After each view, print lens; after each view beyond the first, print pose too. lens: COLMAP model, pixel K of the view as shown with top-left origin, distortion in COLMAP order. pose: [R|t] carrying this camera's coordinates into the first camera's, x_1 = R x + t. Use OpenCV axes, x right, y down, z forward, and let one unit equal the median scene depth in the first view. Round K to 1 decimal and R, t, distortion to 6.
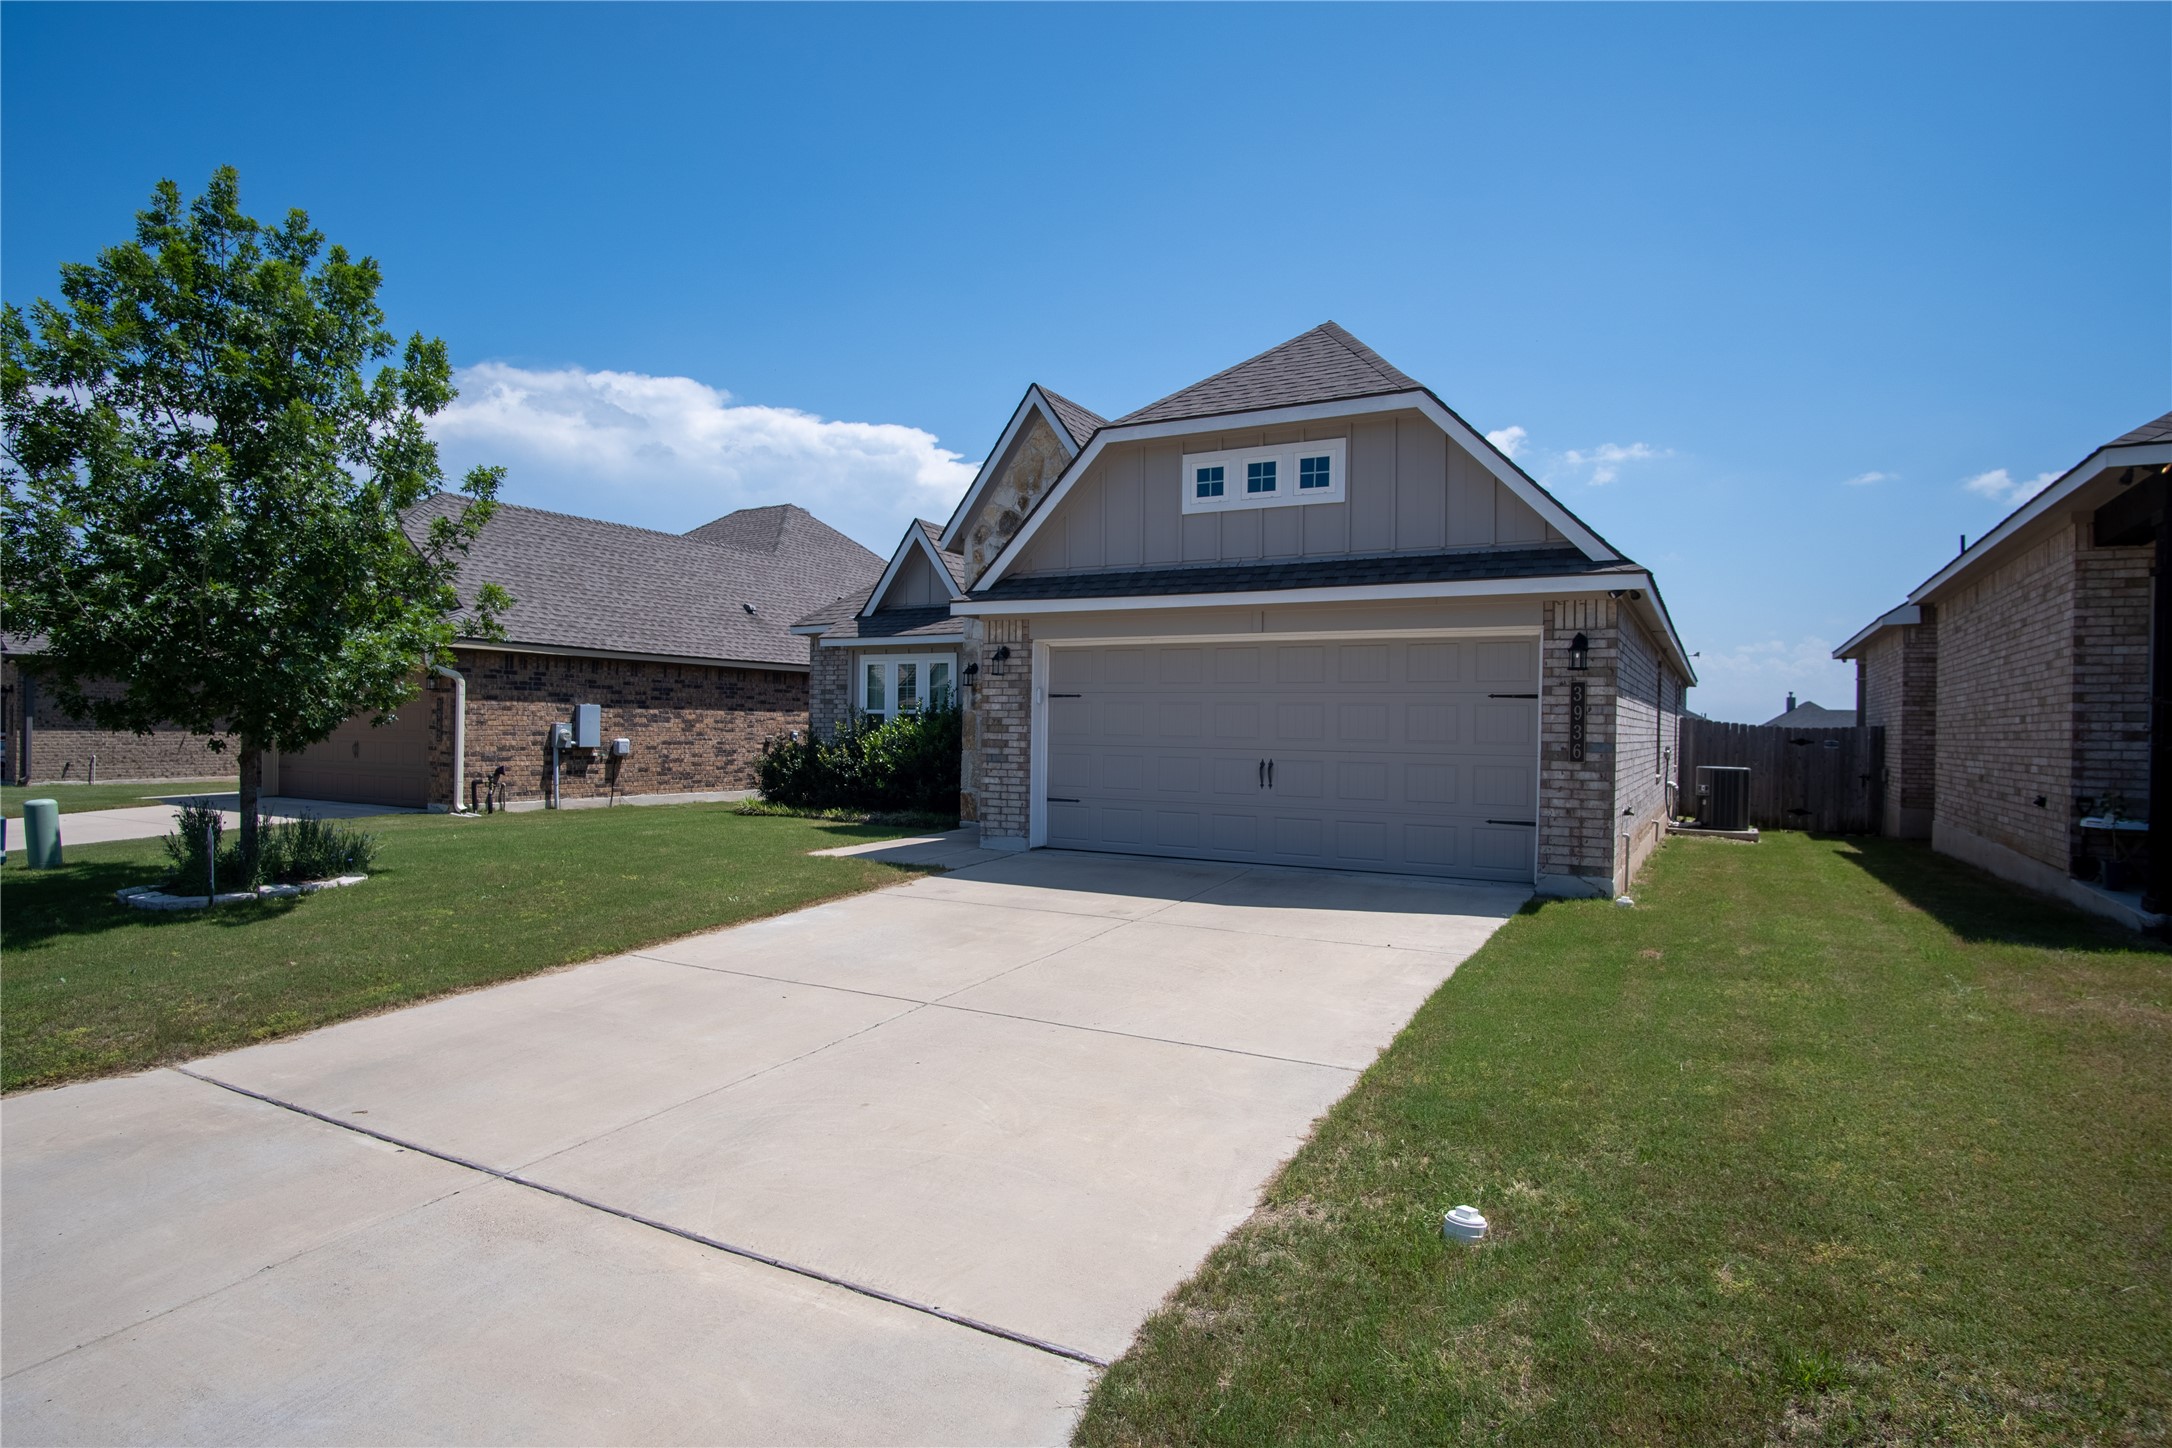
lens RADIAL K [[1163.2, 0, 1085.6], [0, 1163.2, 725.1], [0, 0, 1]] dist [-0.028404, 0.004719]
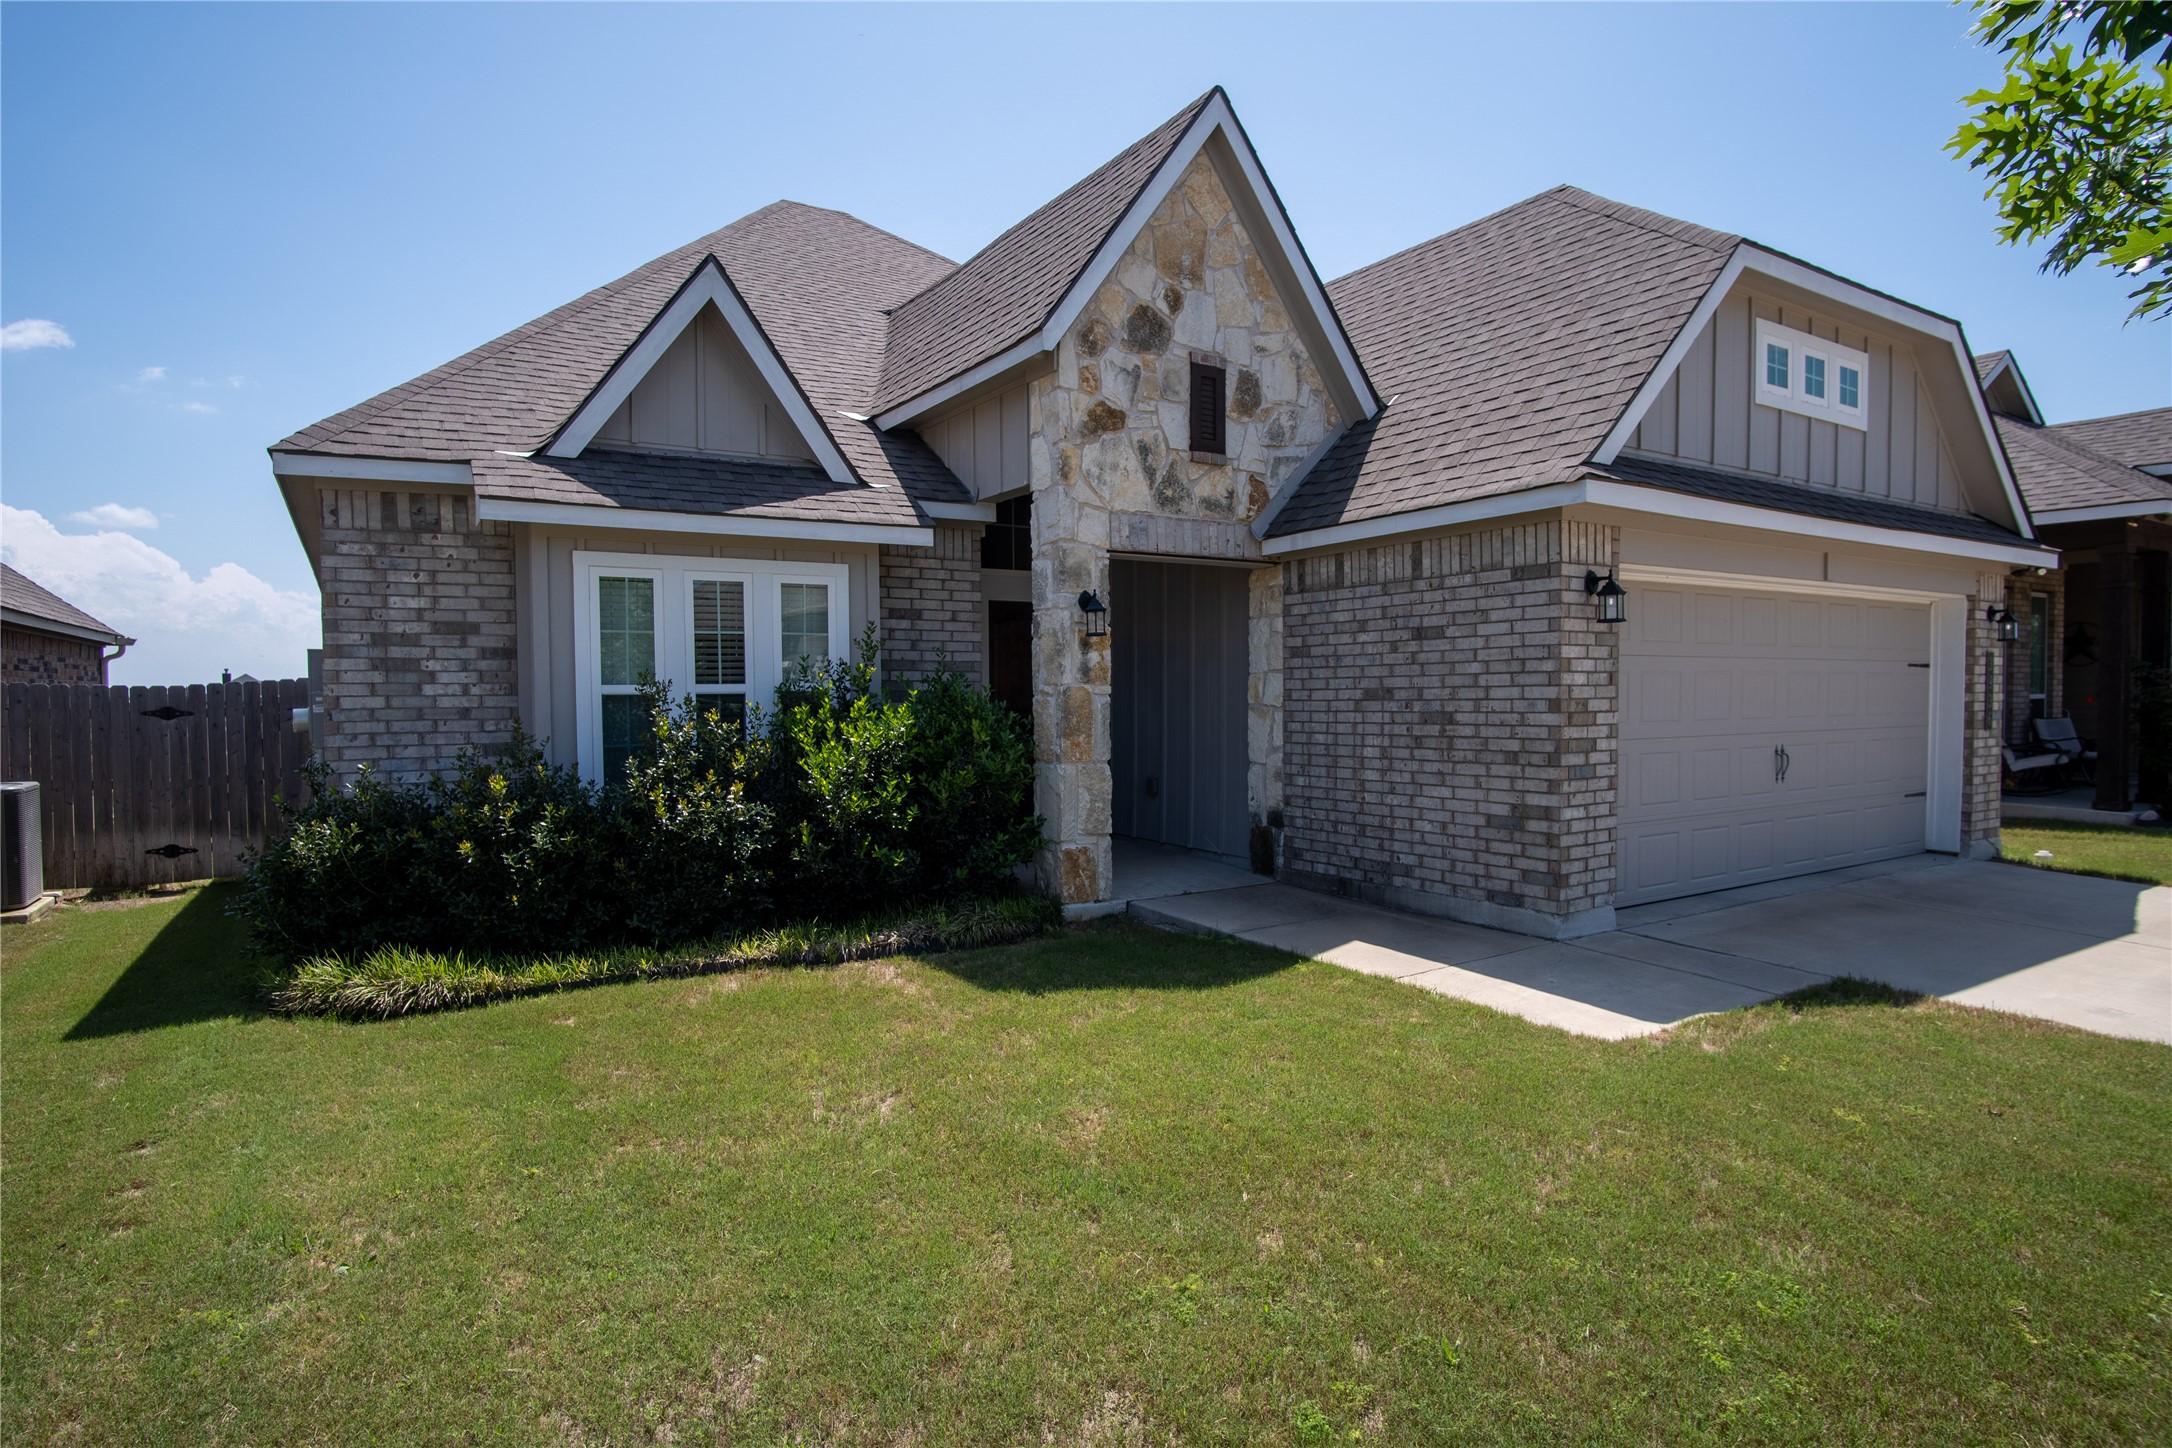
lens RADIAL K [[1163.2, 0, 1081.6], [0, 1163.2, 722.3], [0, 0, 1]] dist [-0.028404, 0.004719]
pose [[0.486162, -0.041200, 0.872897, -0.727412], [0.013616, 0.999124, 0.039574, -0.021984], [-0.873762, -0.007355, 0.486297, 1.017663]]
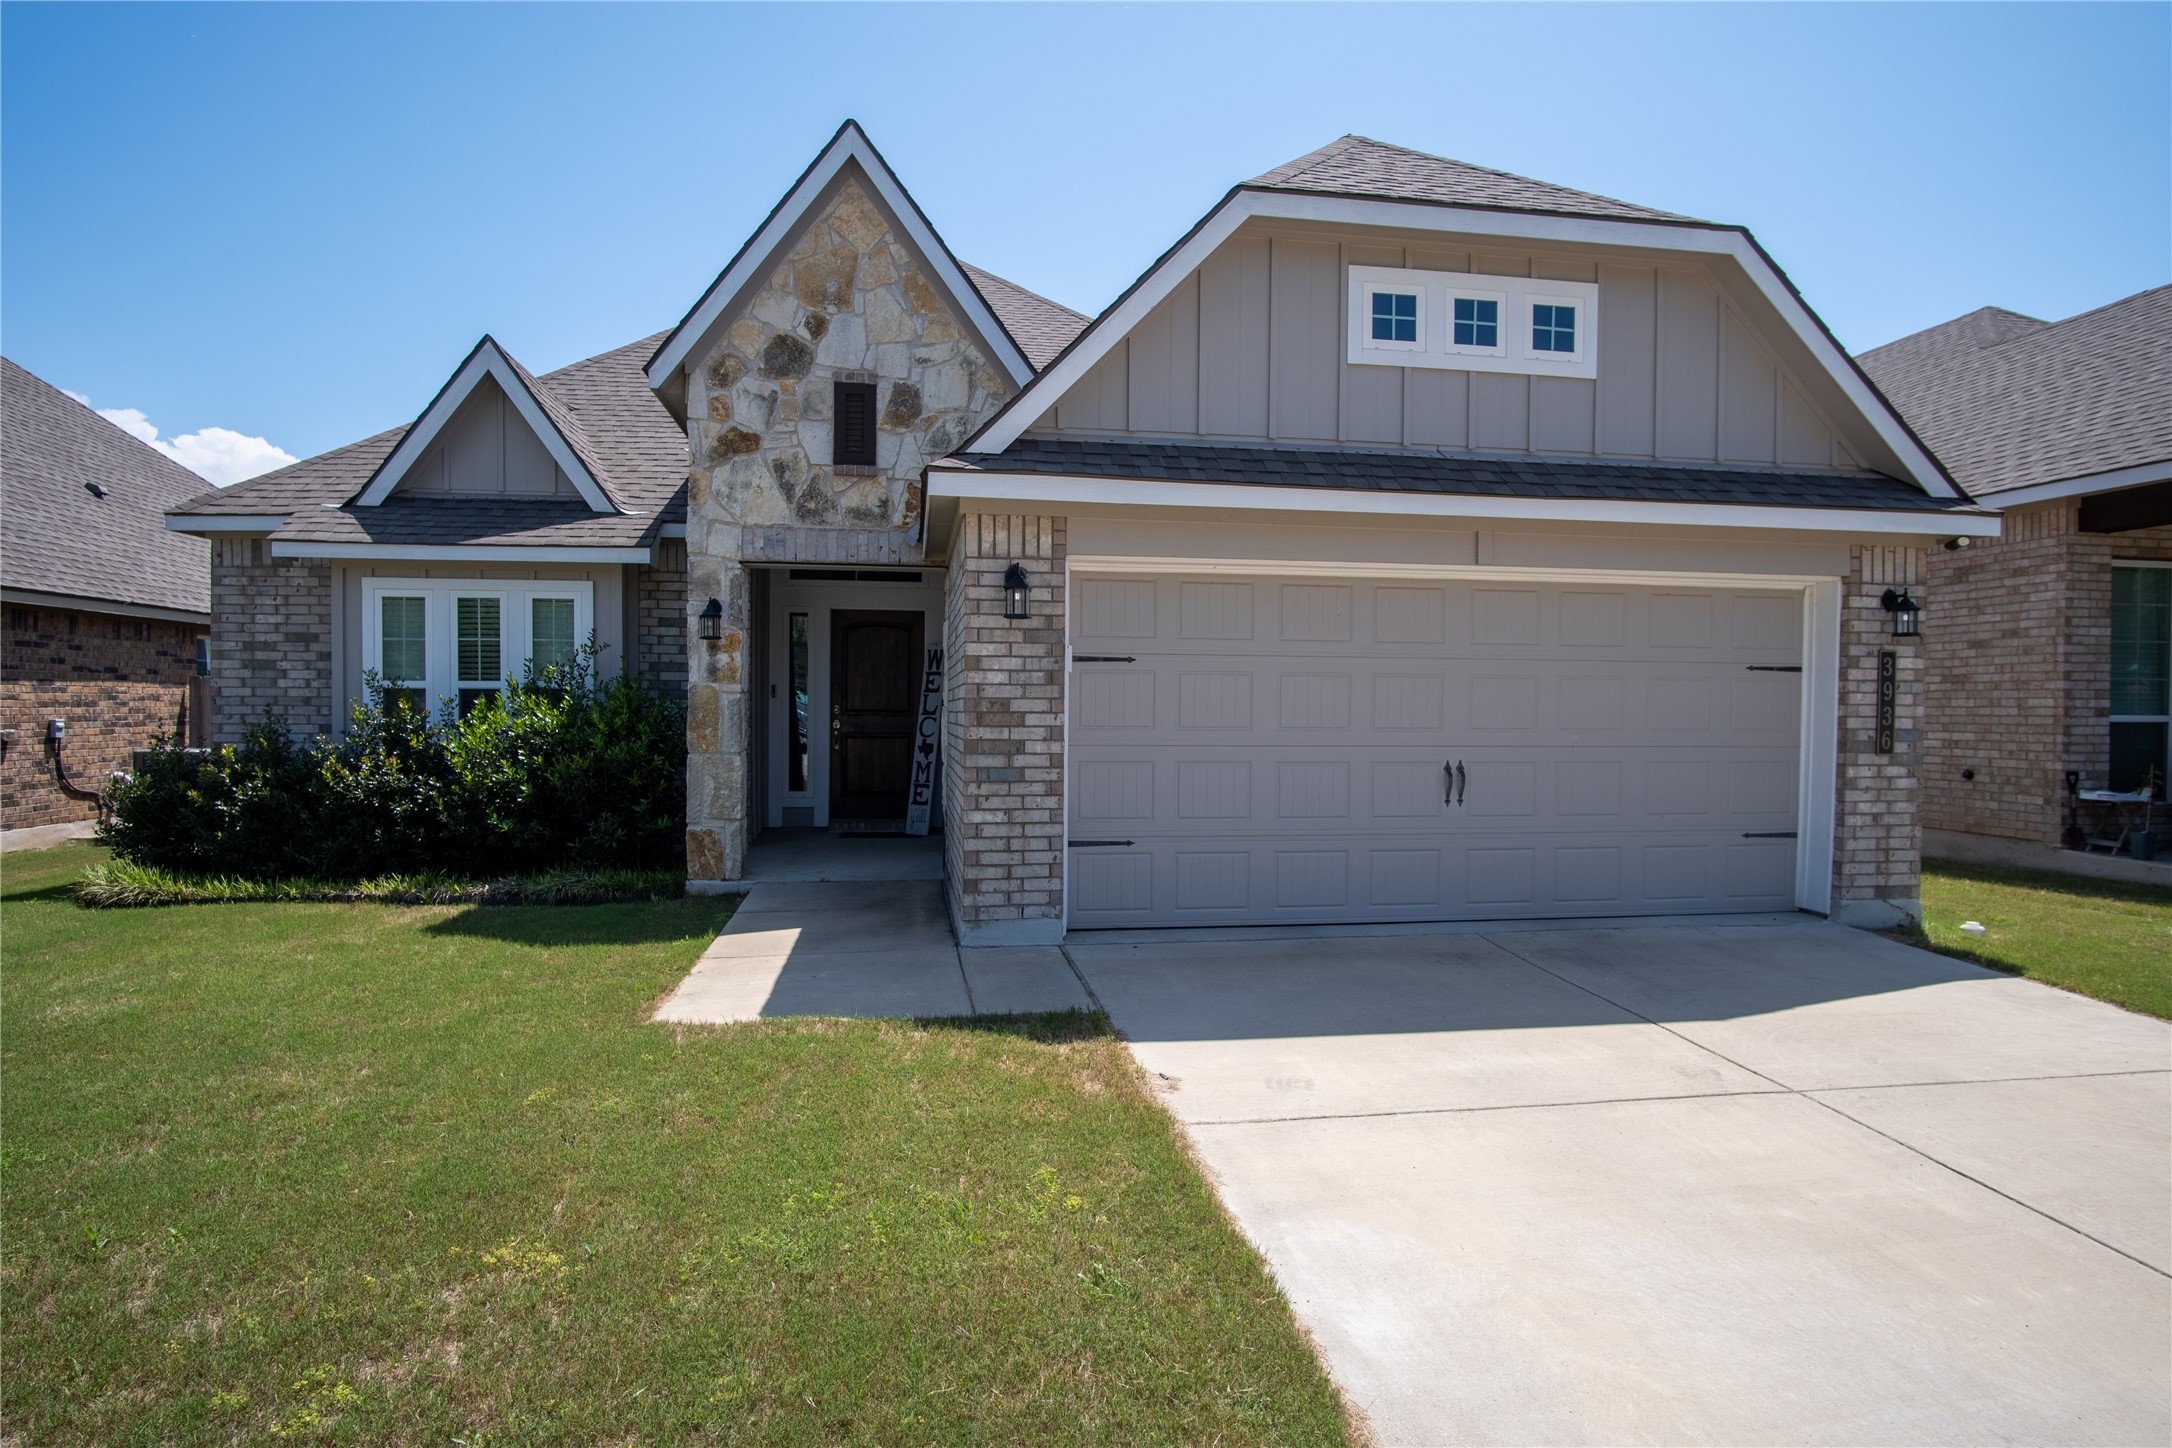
lens RADIAL K [[1163.2, 0, 1081.2], [0, 1163.2, 725.6], [0, 0, 1]] dist [-0.028404, 0.004719]
pose [[0.793044, -0.019986, 0.608836, -0.400361], [0.004121, 0.999615, 0.027446, -0.009136], [-0.609150, -0.019256, 0.792821, 0.601839]]
